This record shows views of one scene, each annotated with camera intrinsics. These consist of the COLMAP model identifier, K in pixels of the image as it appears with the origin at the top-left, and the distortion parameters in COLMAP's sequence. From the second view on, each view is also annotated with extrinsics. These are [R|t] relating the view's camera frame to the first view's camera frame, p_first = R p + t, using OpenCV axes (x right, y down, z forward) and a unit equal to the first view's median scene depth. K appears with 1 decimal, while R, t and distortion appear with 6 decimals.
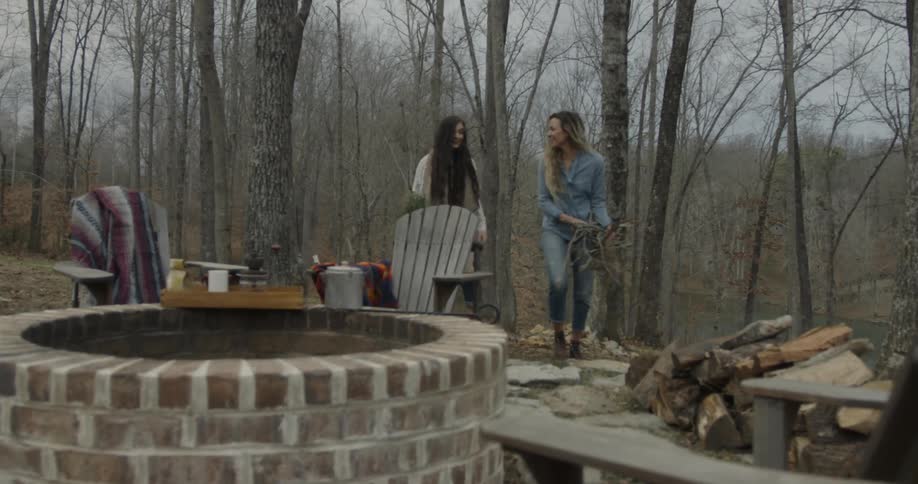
lens RADIAL K [[821.8, 0, 451.7], [0, 821.8, 250.2], [0, 0, 1]] dist [-0.060013, 0.028201]
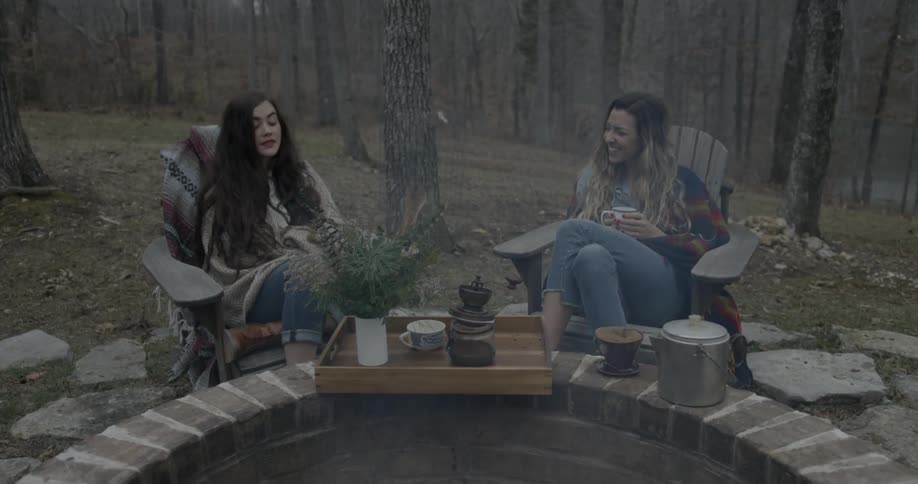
lens RADIAL K [[821.8, 0, 477.3], [0, 821.8, 264.0], [0, 0, 1]] dist [-0.060013, 0.028201]
pose [[0.993043, -0.014918, -0.116806, -0.065269], [0.038779, 0.978042, 0.204770, -0.060931], [0.111186, -0.207875, 0.971816, 0.192294]]
